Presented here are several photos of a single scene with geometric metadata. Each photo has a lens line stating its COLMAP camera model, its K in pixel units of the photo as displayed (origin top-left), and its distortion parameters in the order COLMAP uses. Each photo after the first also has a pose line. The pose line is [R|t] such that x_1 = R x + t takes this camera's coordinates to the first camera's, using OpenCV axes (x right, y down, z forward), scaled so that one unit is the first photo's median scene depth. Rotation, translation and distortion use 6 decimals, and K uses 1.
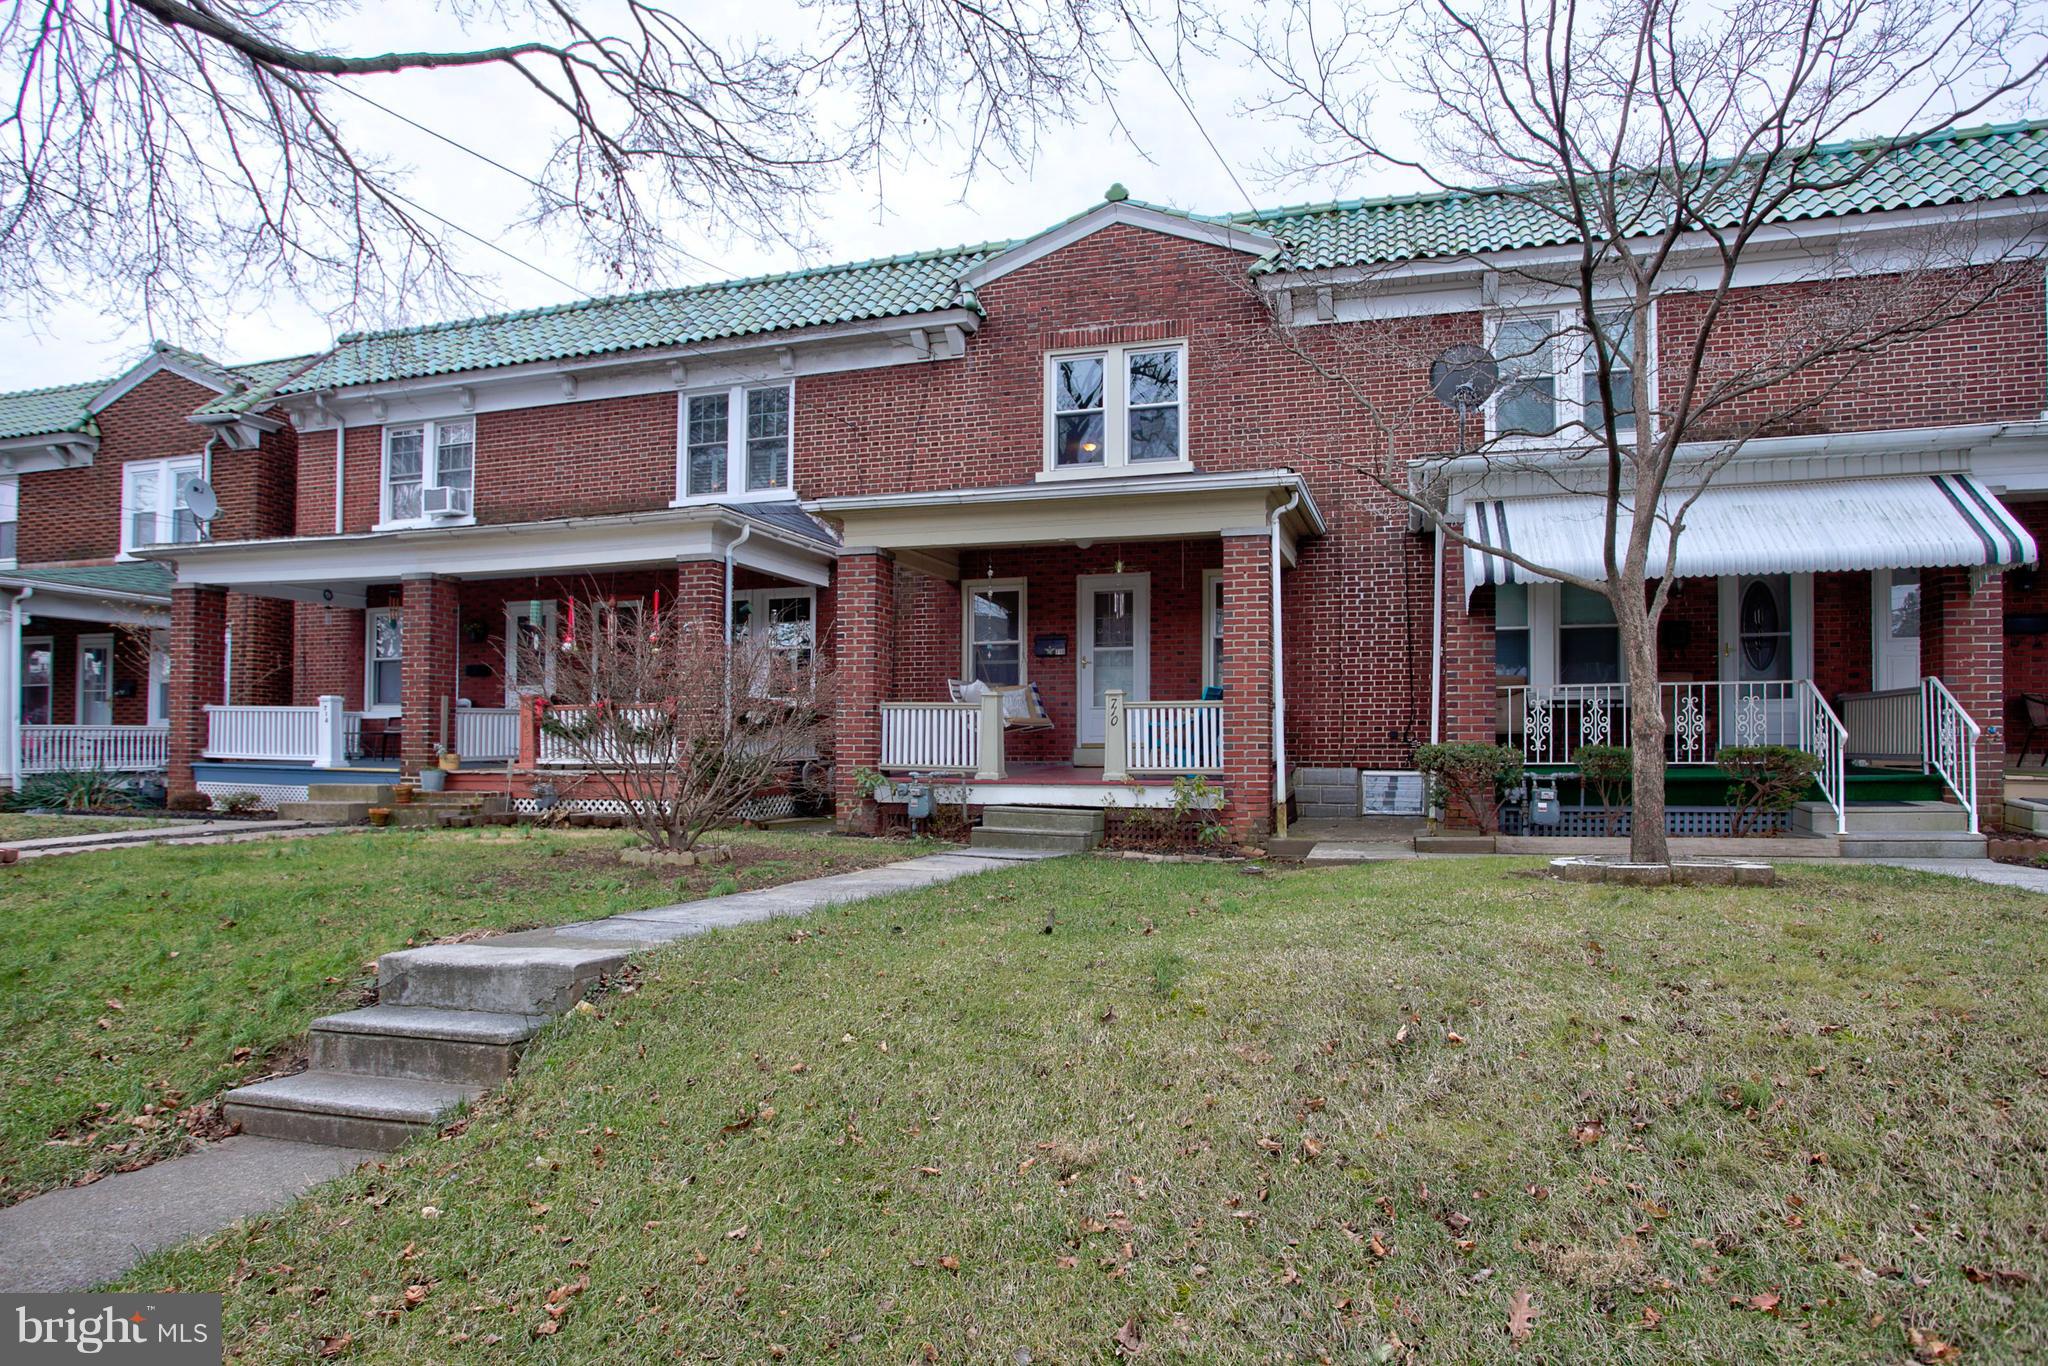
lens RADIAL K [[1176.9, 0, 1048.7], [0, 1176.9, 681.5], [0, 0, 1]] dist [-0.039793, 0.000593]
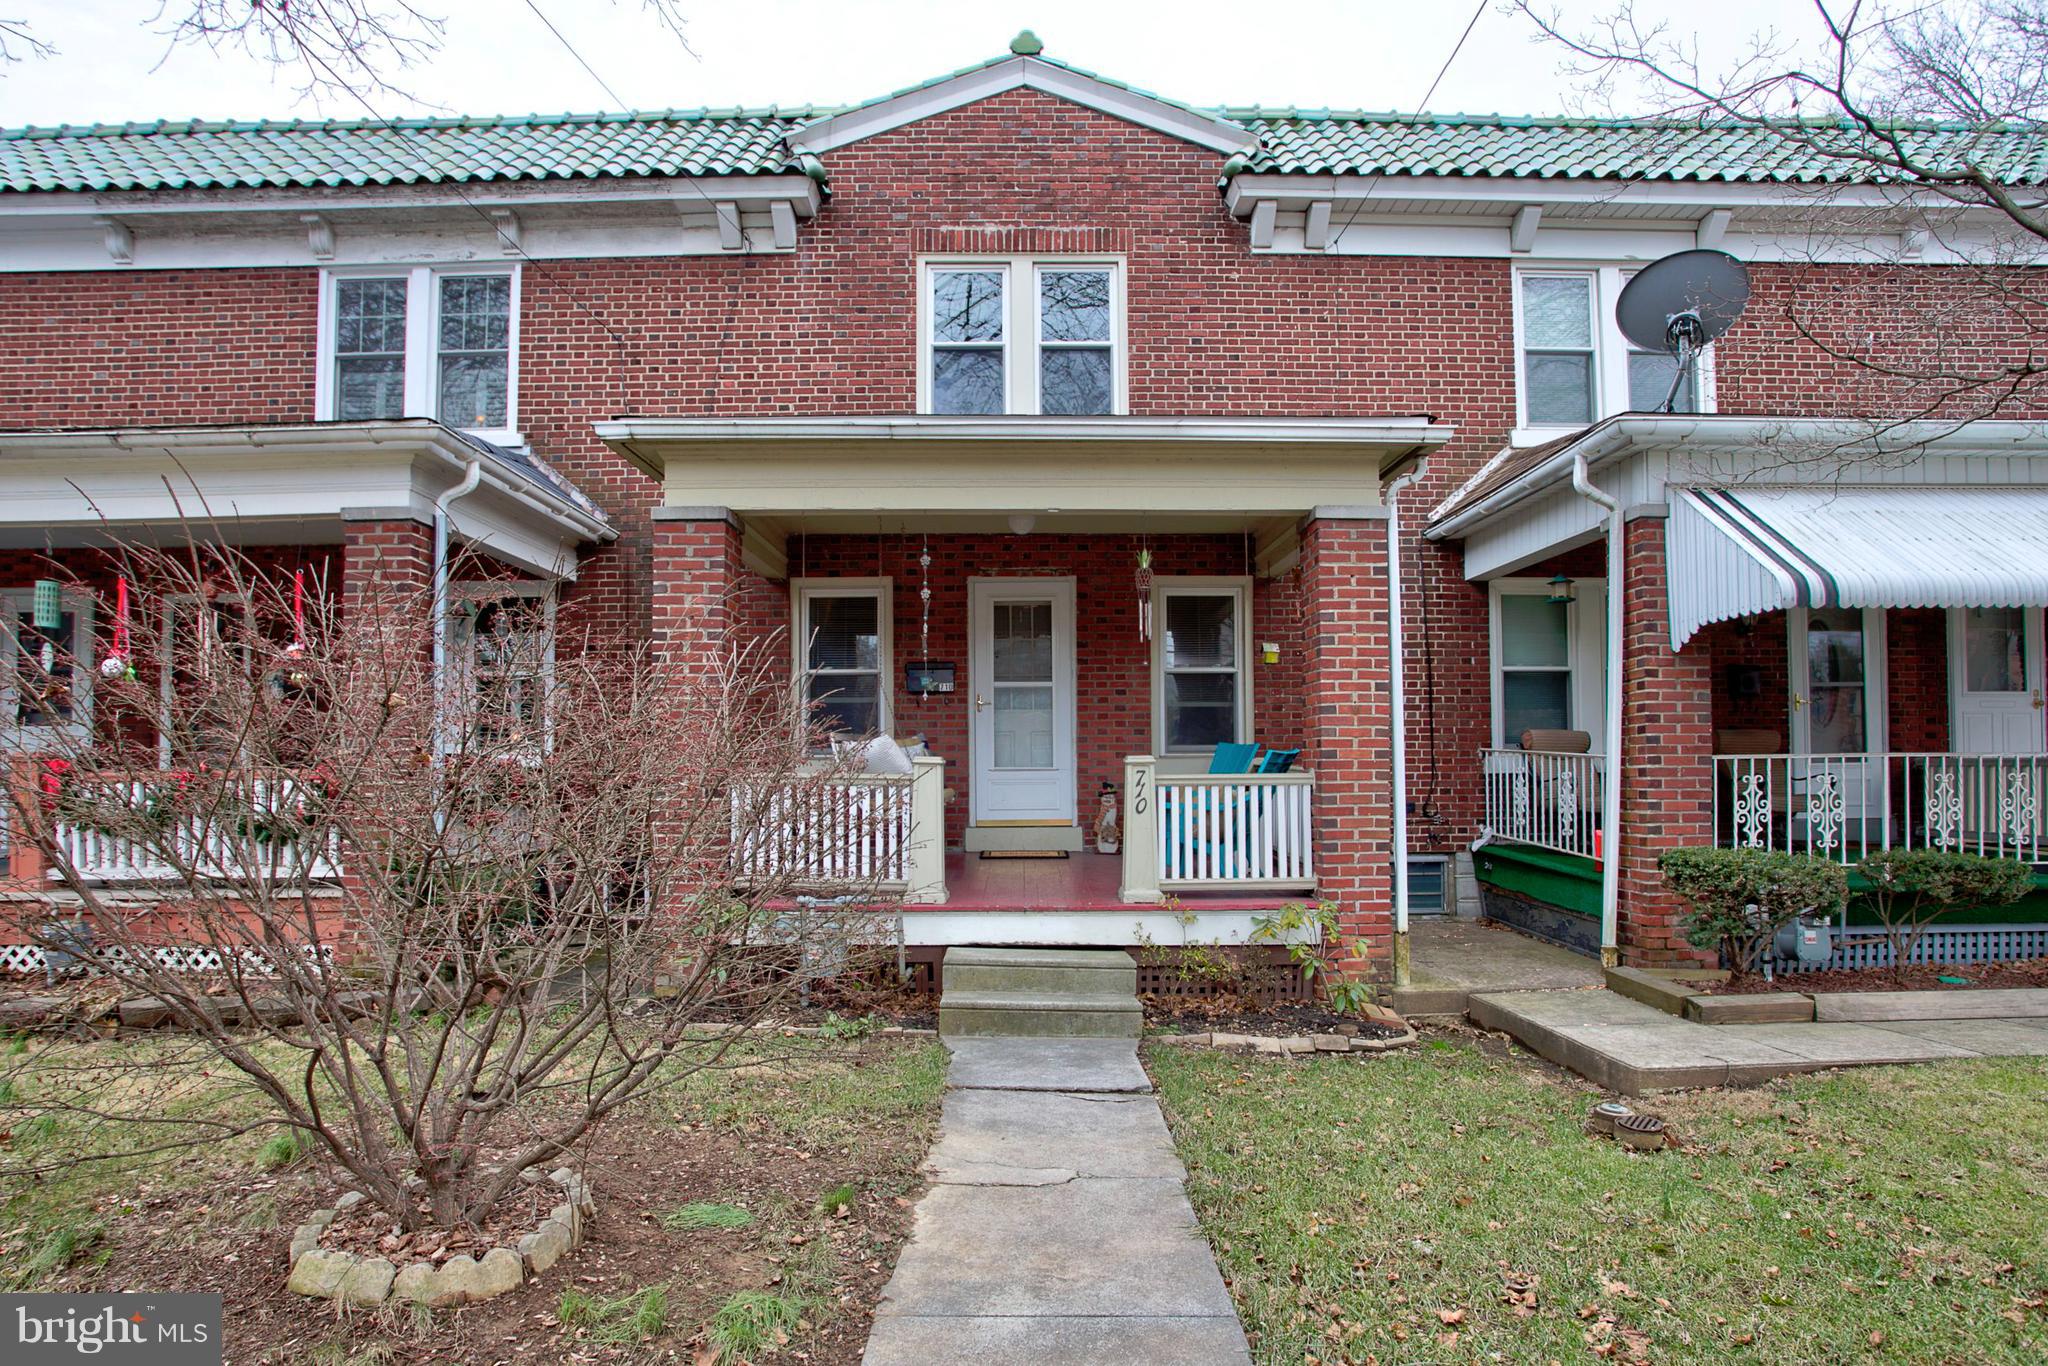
lens RADIAL K [[1130.5, 0, 1002.1], [0, 1130.5, 723.1], [0, 0, 1]] dist [-0.066037, 0.035350]
pose [[0.958373, 0.007707, 0.285414, -0.147283], [-0.012388, 0.999817, 0.014597, -0.014336], [-0.285249, -0.017525, 0.958293, 0.355726]]
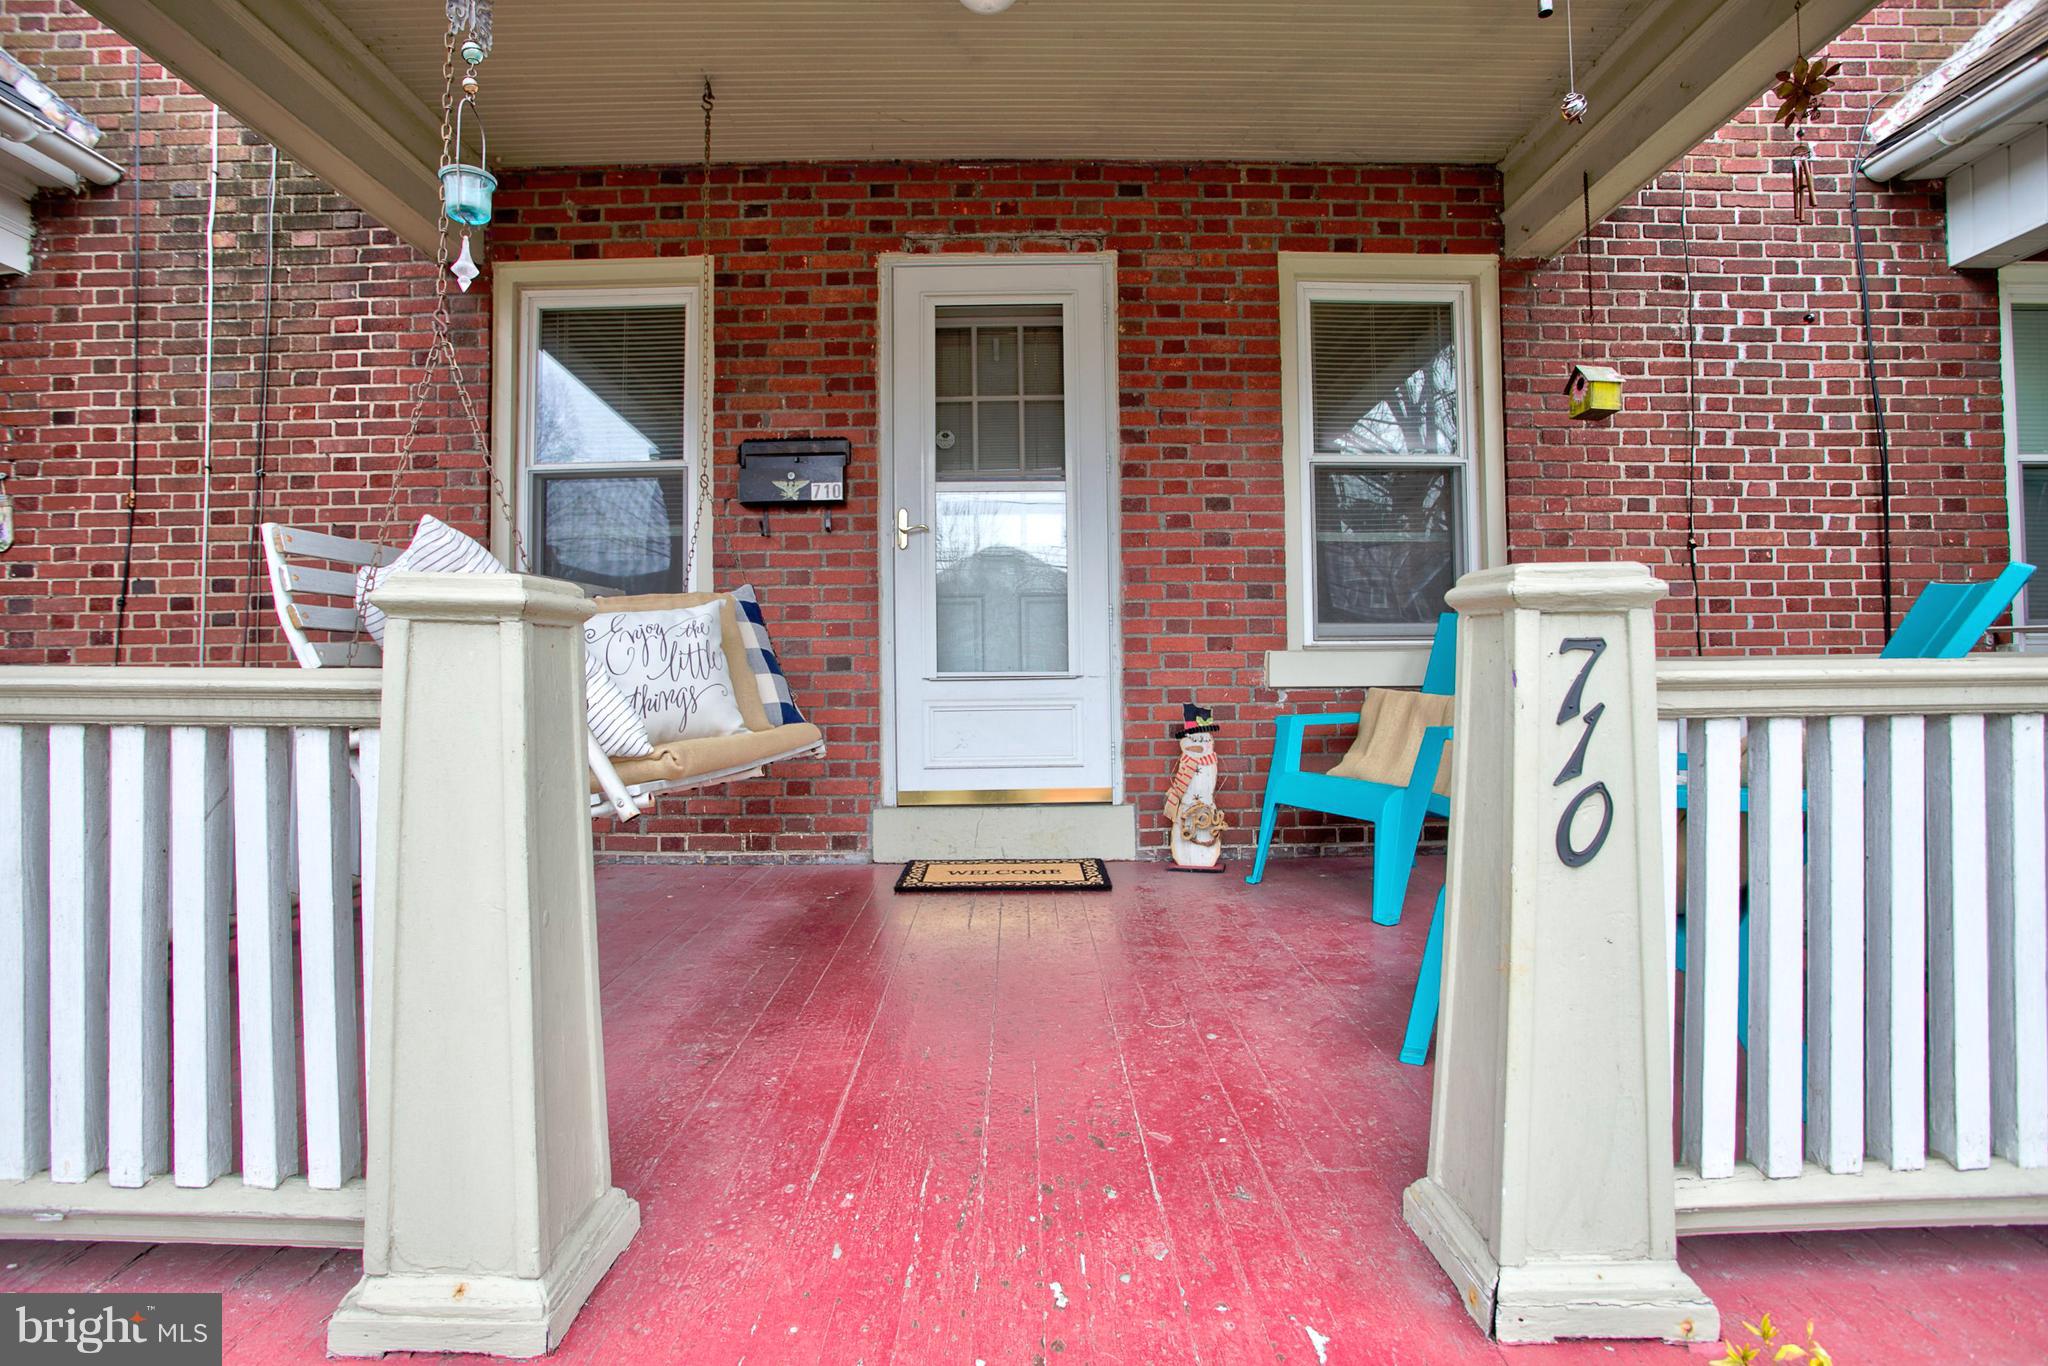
lens RADIAL K [[1024.4, 0, 1020.1], [0, 1024.4, 670.8], [0, 0, 1]] dist [-0.092472, 0.044629]
pose [[0.954351, -0.003150, 0.298672, -0.021164], [-0.007501, 0.999376, 0.034509, 0.011543], [-0.298594, -0.035174, 0.953732, 0.730927]]
